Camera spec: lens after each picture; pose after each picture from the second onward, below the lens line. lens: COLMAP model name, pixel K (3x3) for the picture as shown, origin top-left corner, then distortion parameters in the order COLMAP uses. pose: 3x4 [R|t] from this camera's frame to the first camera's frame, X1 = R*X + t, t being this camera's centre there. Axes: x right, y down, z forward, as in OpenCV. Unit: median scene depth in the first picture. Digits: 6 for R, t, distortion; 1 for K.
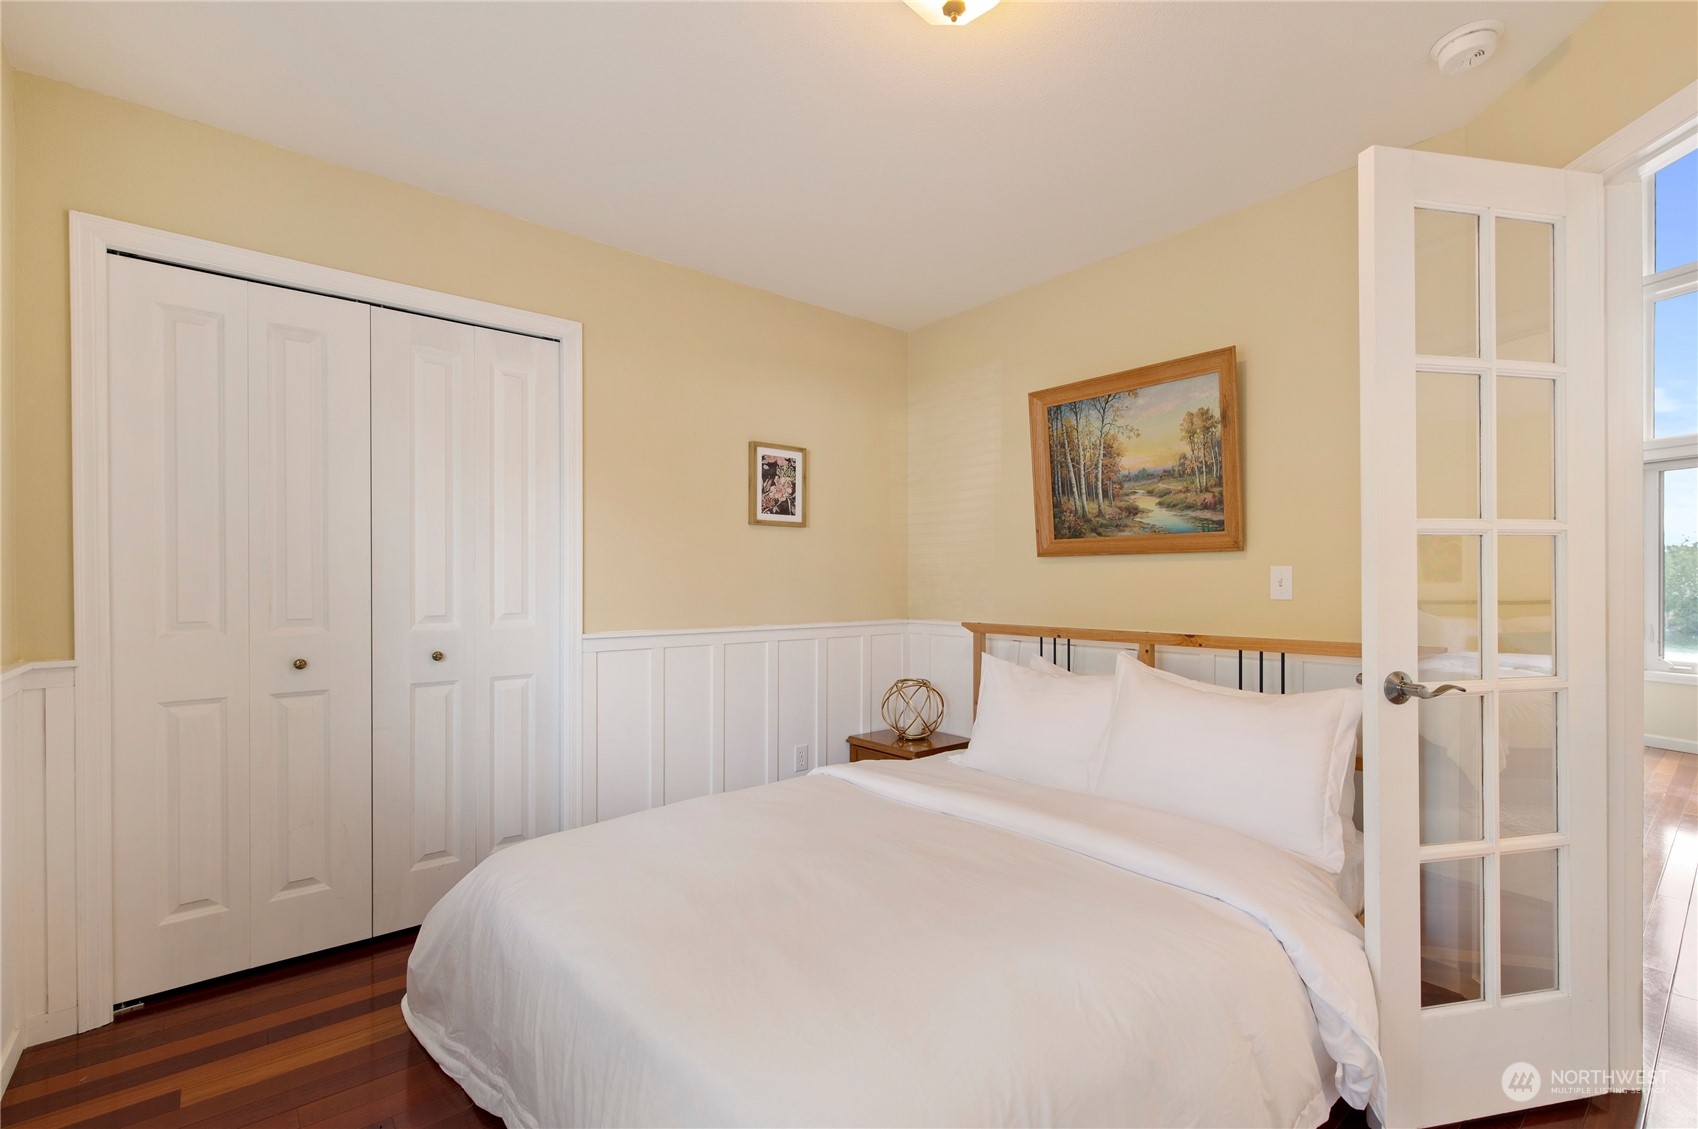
lens RADIAL K [[742.5, 0, 848.8], [0, 742.5, 582.9], [0, 0, 1]] dist [-0.001135, -0.000696]
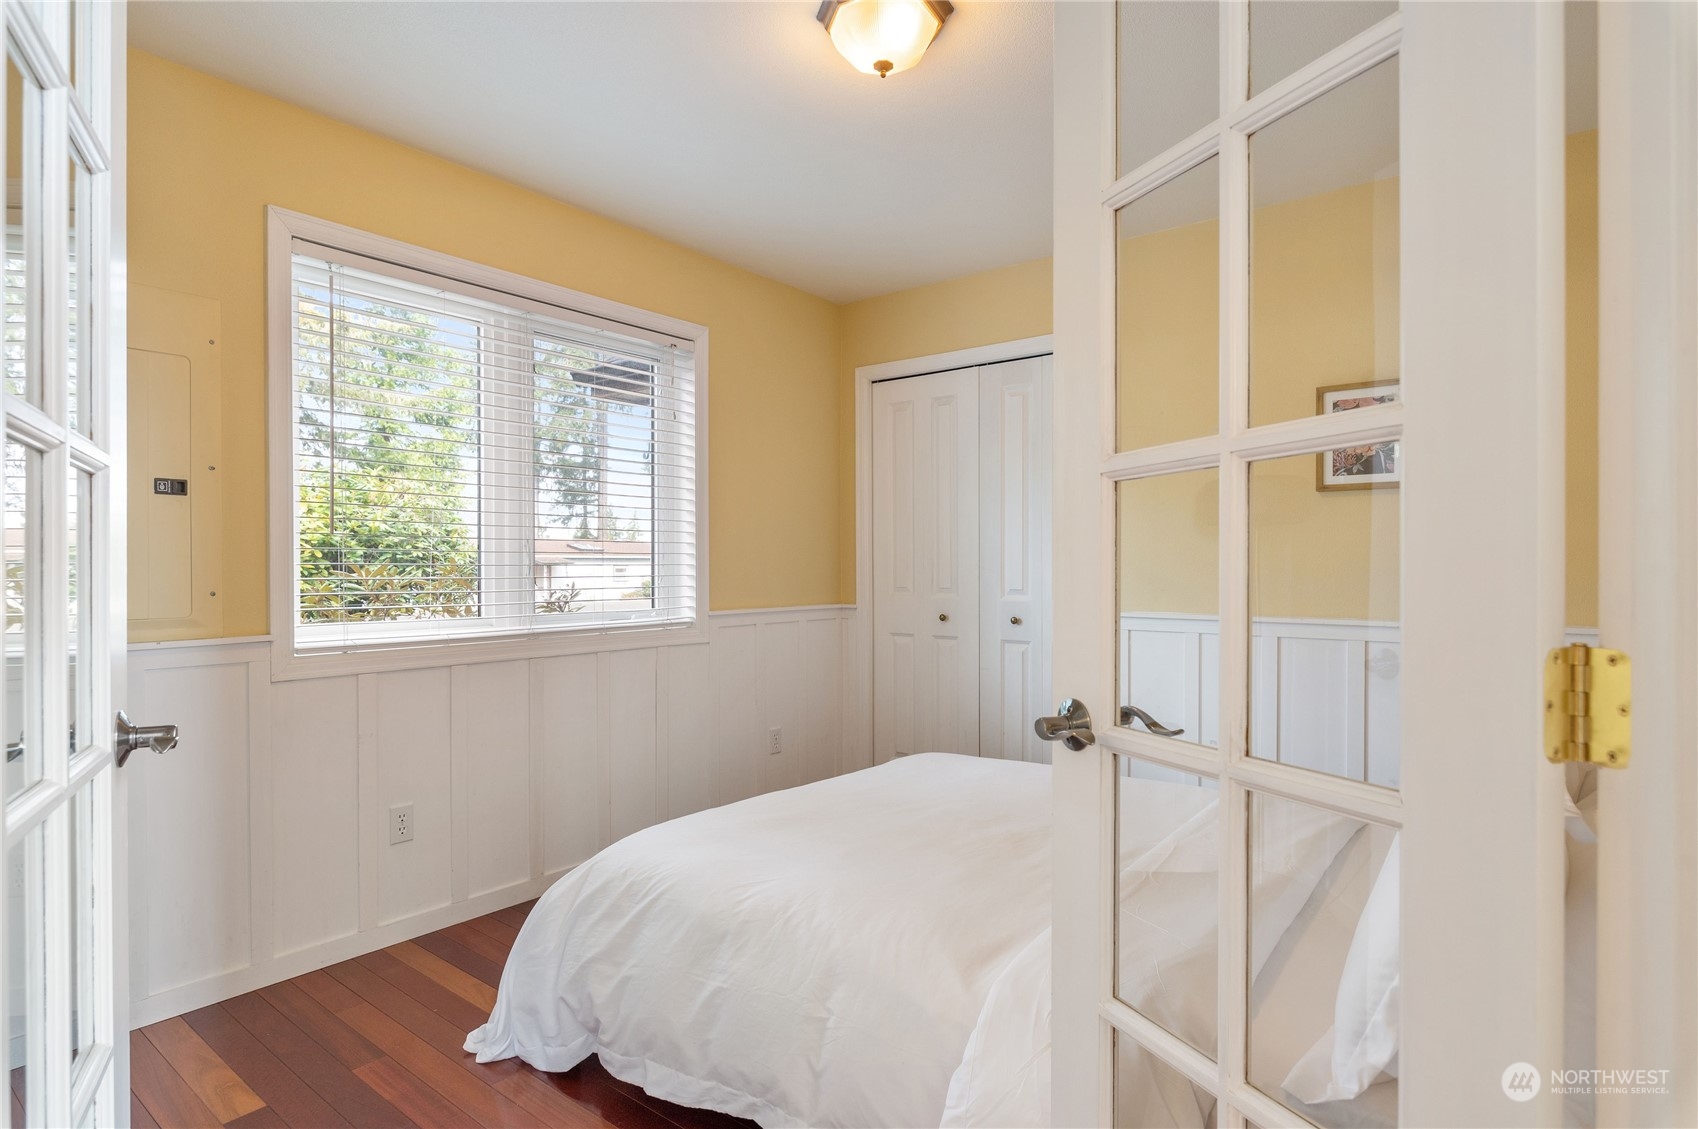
lens RADIAL K [[890.5, 0, 849.0], [0, 890.5, 564.5], [0, 0, 1]] dist [-0.000423, -0.000360]
pose [[0.203414, 0.005109, -0.979079, 0.926822], [0.005563, 0.999964, 0.006373, -0.011353], [0.979077, -0.006743, 0.203378, 0.403259]]
